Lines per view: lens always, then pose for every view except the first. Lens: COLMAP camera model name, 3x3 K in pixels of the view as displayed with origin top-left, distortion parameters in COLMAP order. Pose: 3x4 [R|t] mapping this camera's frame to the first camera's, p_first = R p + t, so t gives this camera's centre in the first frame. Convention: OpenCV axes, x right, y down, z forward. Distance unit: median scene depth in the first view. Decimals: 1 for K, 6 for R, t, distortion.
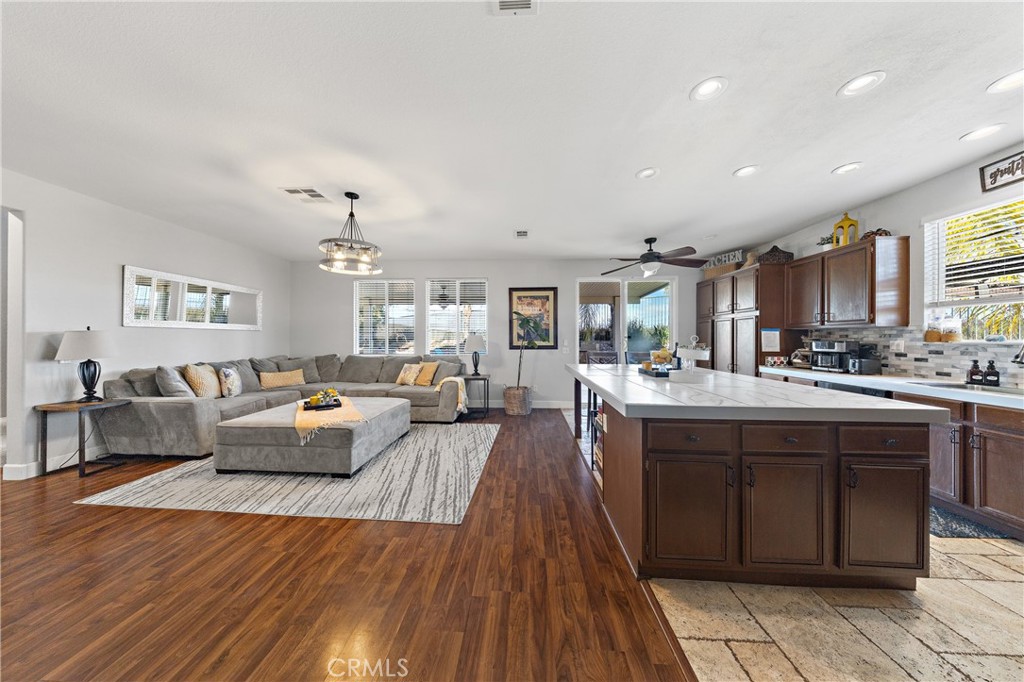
lens RADIAL K [[317.8, 0, 512.0], [0, 317.8, 341.0], [0, 0, 1]] dist [-0.000674, -0.000068]
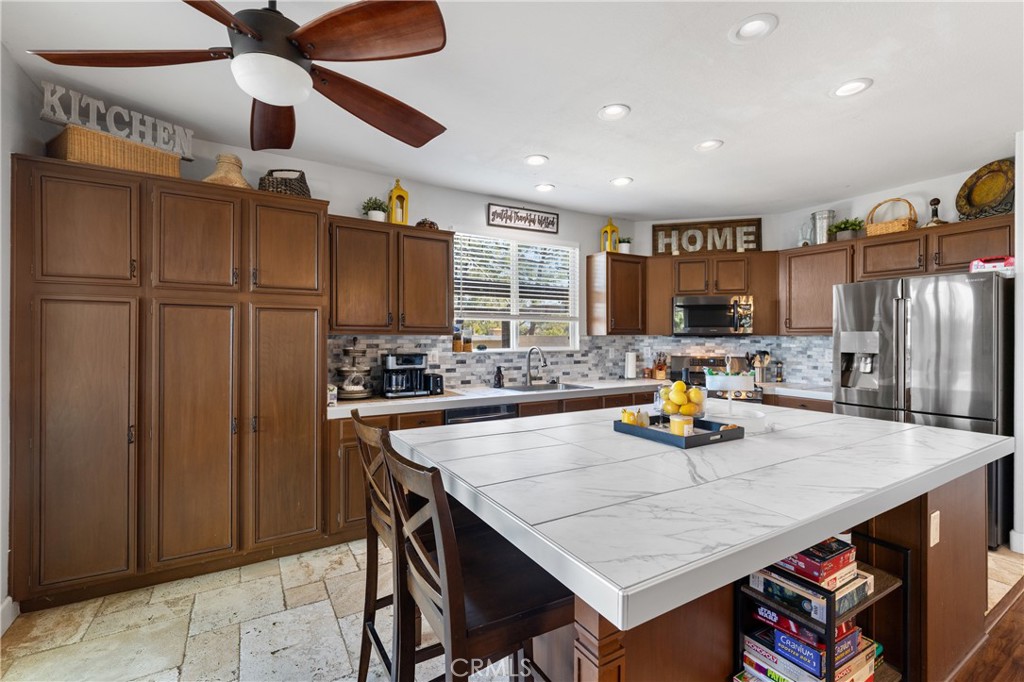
lens RADIAL K [[444.1, 0, 512.0], [0, 444.1, 341.0], [0, 0, 1]] dist [-0.000131, -0.000037]
pose [[-0.557229, -0.009621, 0.830303, 0.050030], [0.000302, 0.999930, 0.011789, -0.047588], [-0.830359, 0.006820, -0.557187, 1.620589]]
